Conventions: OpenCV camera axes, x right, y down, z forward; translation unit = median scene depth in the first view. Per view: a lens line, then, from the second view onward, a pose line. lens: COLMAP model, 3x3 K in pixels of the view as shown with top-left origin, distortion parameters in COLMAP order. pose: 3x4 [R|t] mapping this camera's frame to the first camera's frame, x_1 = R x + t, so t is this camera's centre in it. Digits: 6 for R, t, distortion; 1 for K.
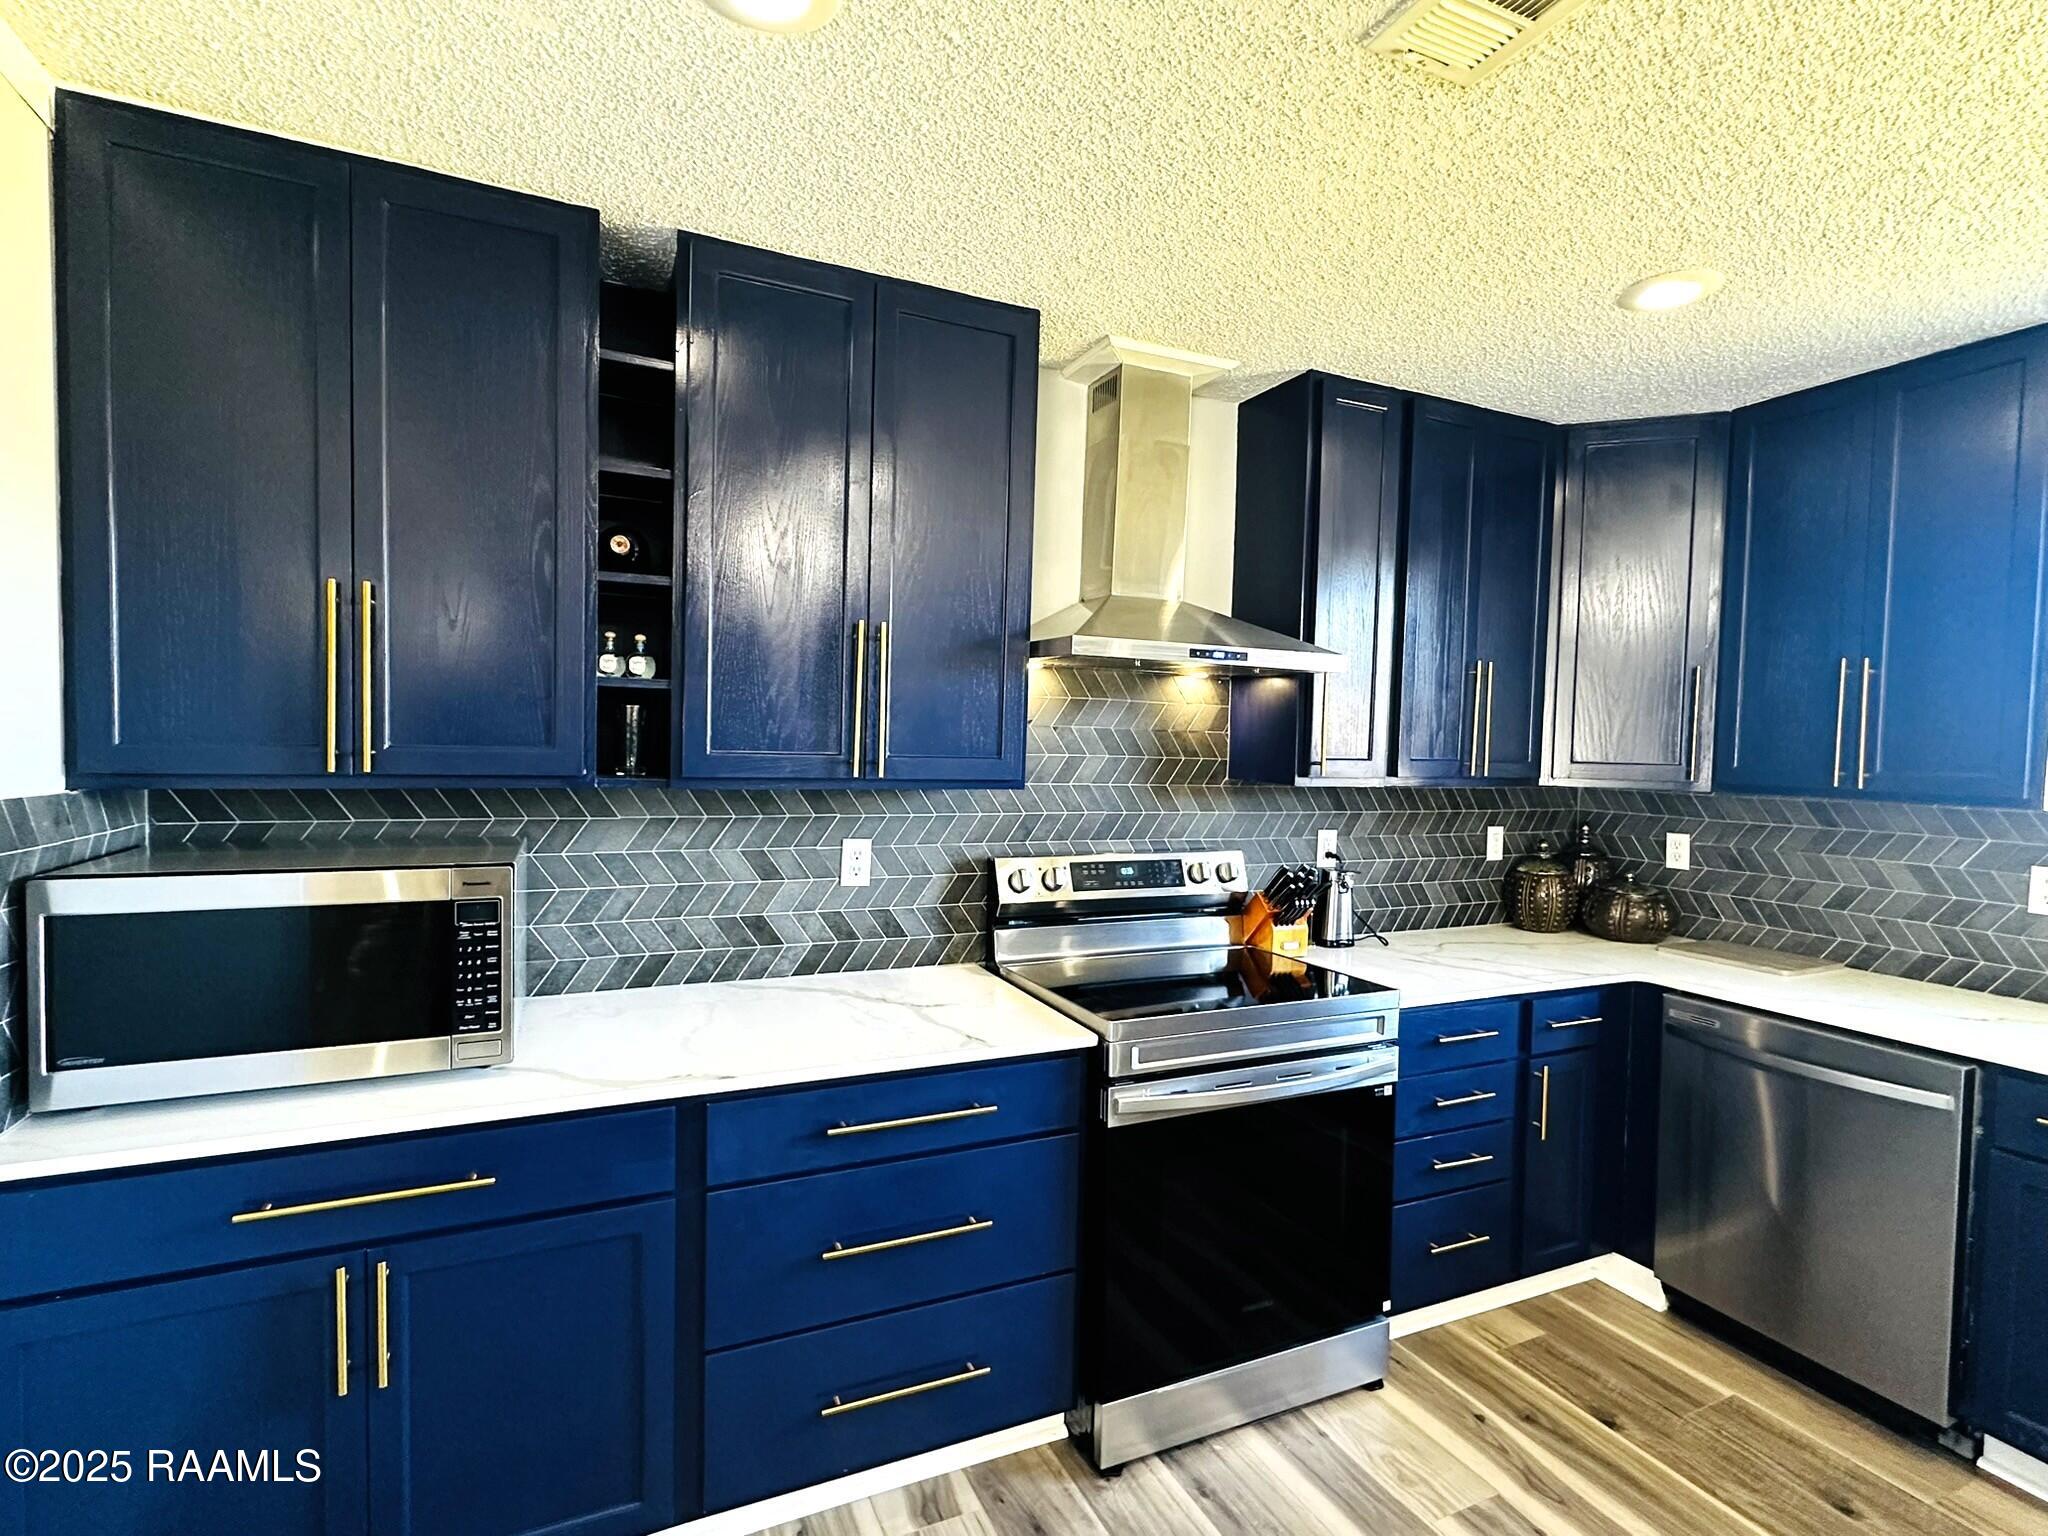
lens RADIAL K [[992.6, 0, 1024.4], [0, 992.6, 768.8], [0, 0, 1]] dist [-0.000613, 0.000914]
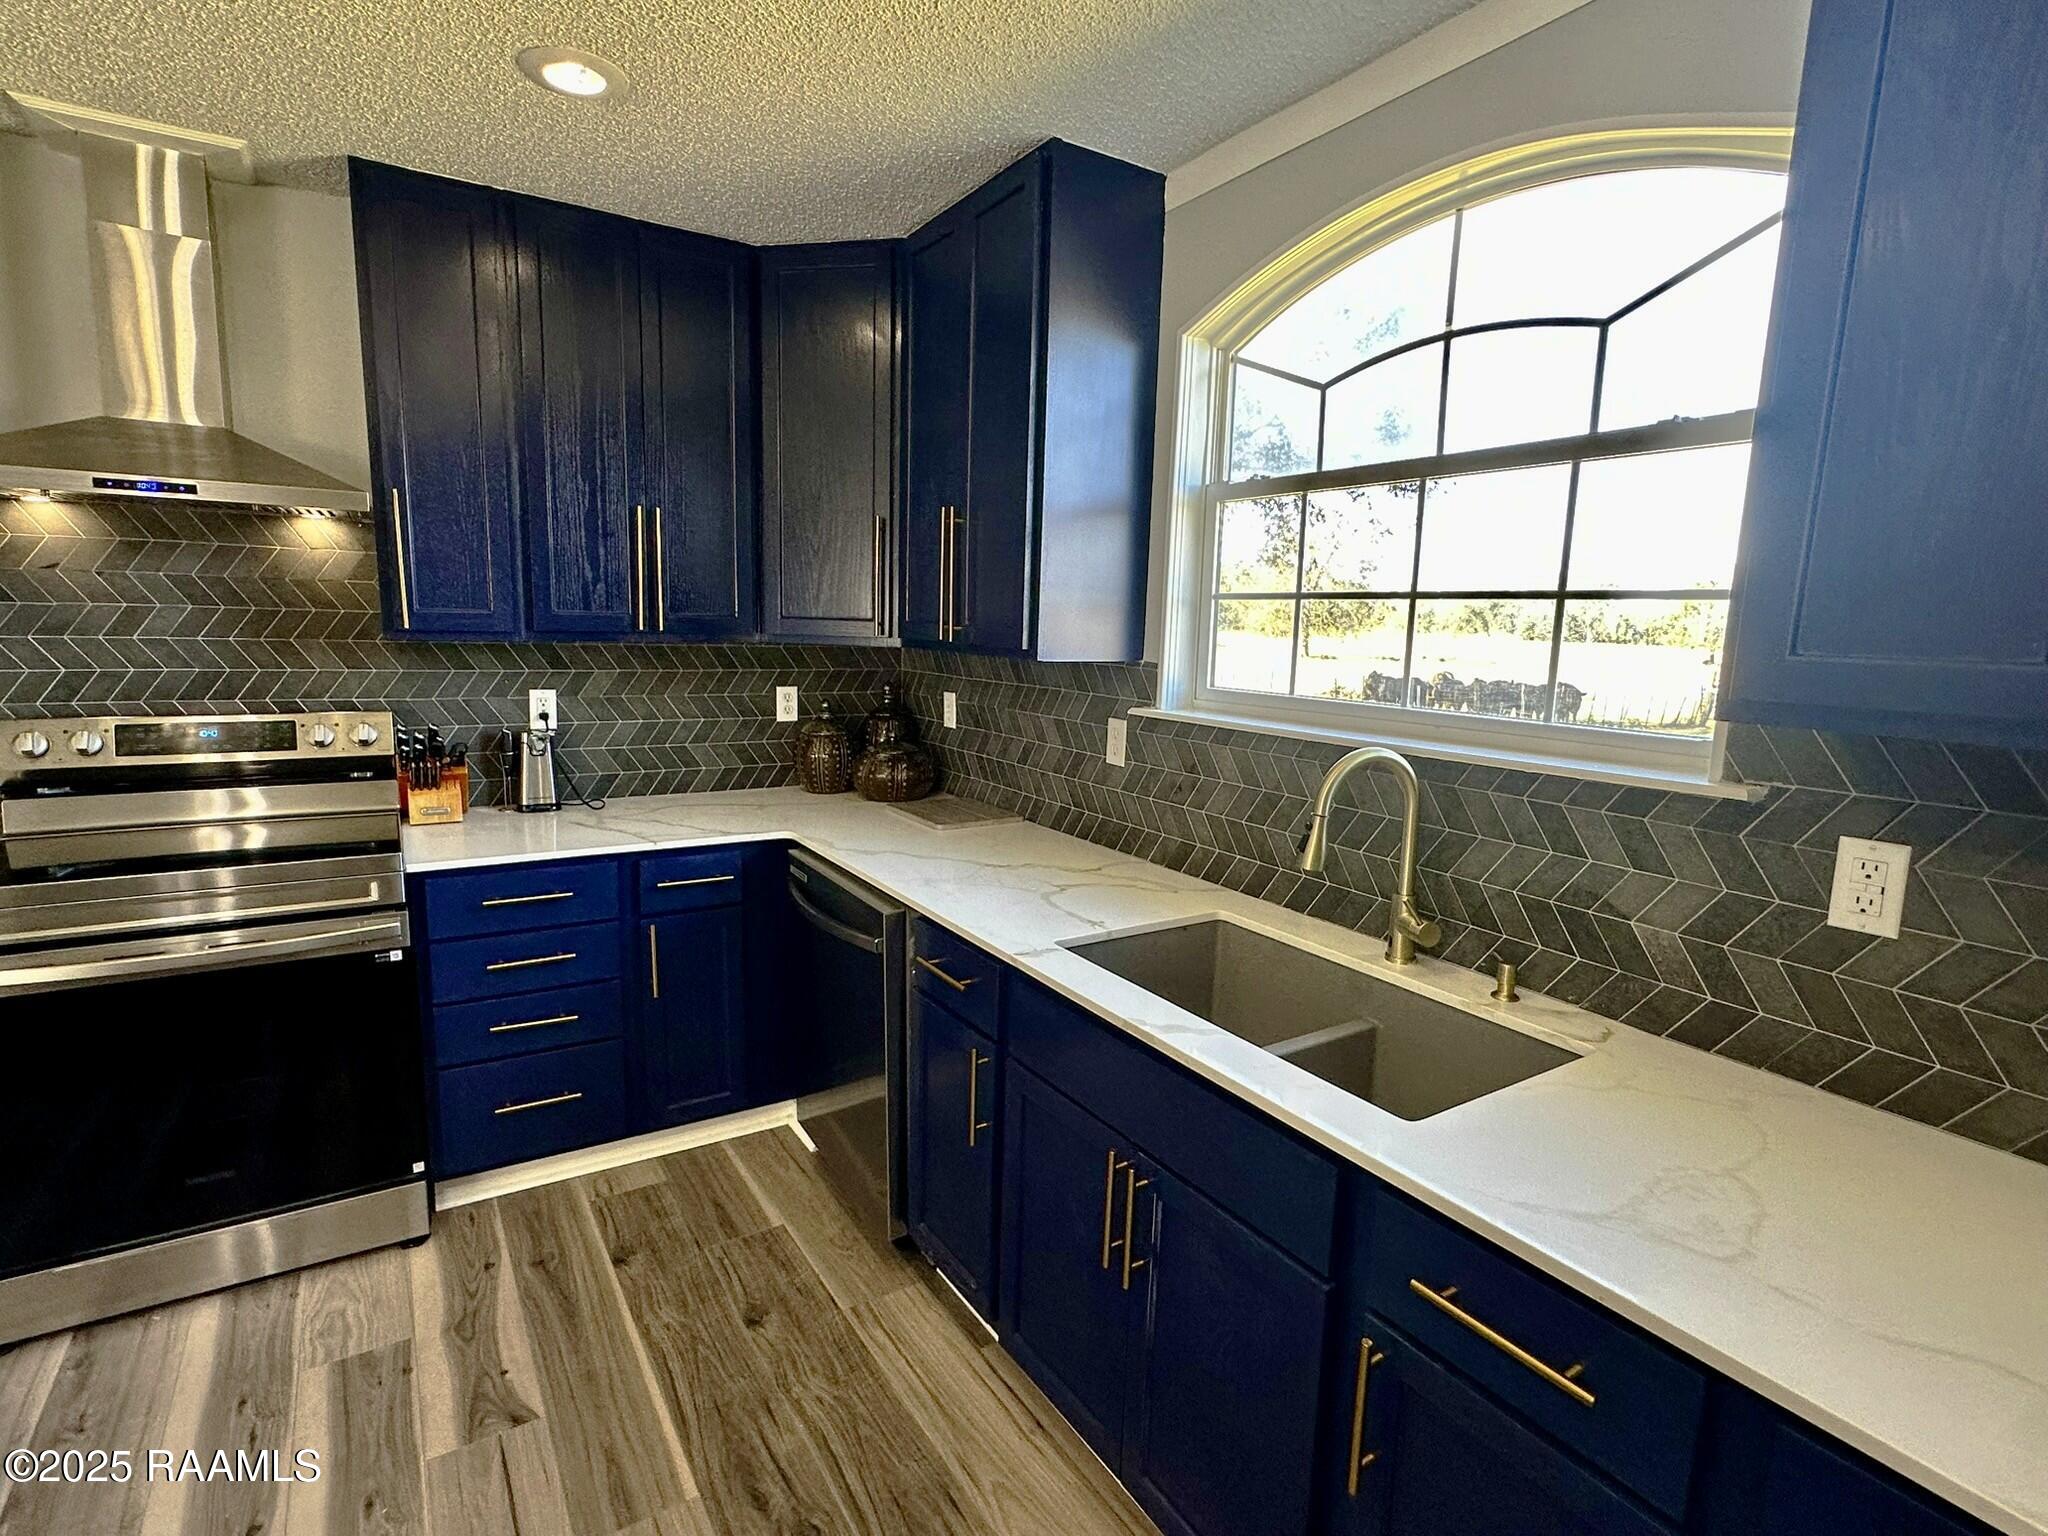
lens RADIAL K [[1014.5, 0, 1019.7], [0, 1014.5, 775.6], [0, 0, 1]] dist [0.000898, 0.000480]
pose [[0.991230, -0.015632, 0.131219, 0.693746], [-0.001582, 0.991503, 0.130073, 0.018367], [-0.132138, -0.129140, 0.982783, -0.019009]]
